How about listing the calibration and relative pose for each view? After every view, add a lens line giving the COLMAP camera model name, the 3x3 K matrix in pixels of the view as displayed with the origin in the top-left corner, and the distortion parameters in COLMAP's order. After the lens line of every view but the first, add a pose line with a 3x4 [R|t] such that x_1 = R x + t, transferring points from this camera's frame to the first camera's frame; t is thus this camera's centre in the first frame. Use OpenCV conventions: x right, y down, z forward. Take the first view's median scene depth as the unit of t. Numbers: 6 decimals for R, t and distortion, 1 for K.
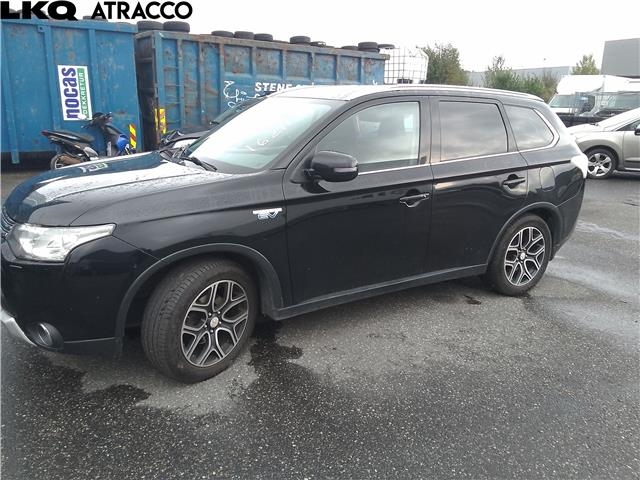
lens RADIAL K [[499.1, 0, 324.5], [0, 499.1, 238.5], [0, 0, 1]] dist [0.064187, -0.116312]
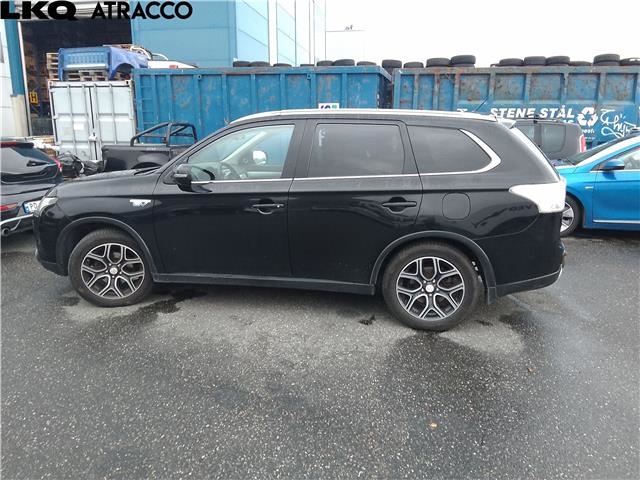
lens RADIAL K [[499.1, 0, 324.5], [0, 499.1, 238.5], [0, 0, 1]] dist [0.064187, -0.116312]
pose [[0.737651, 0.125890, -0.663342, 0.372300], [-0.162189, 0.986736, 0.006907, -0.013085], [0.655413, 0.102492, 0.748284, 0.079978]]
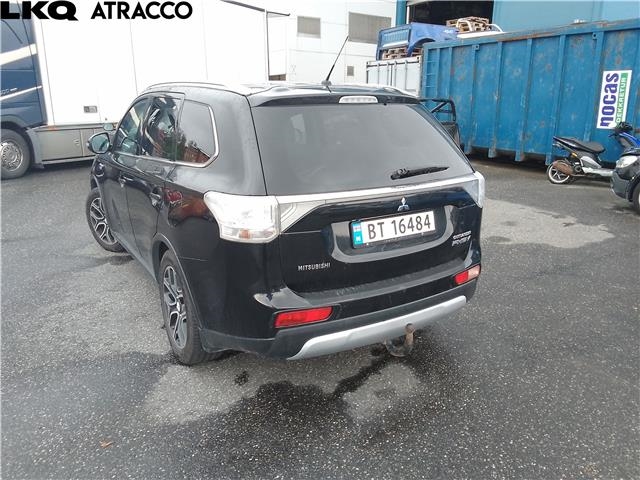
lens RADIAL K [[499.1, 0, 324.5], [0, 499.1, 238.5], [0, 0, 1]] dist [0.064187, -0.116312]
pose [[-0.002076, 0.242179, -0.970229, 0.473684], [-0.267341, 0.934782, 0.233903, -0.125105], [0.963600, 0.259868, 0.062803, 0.498645]]
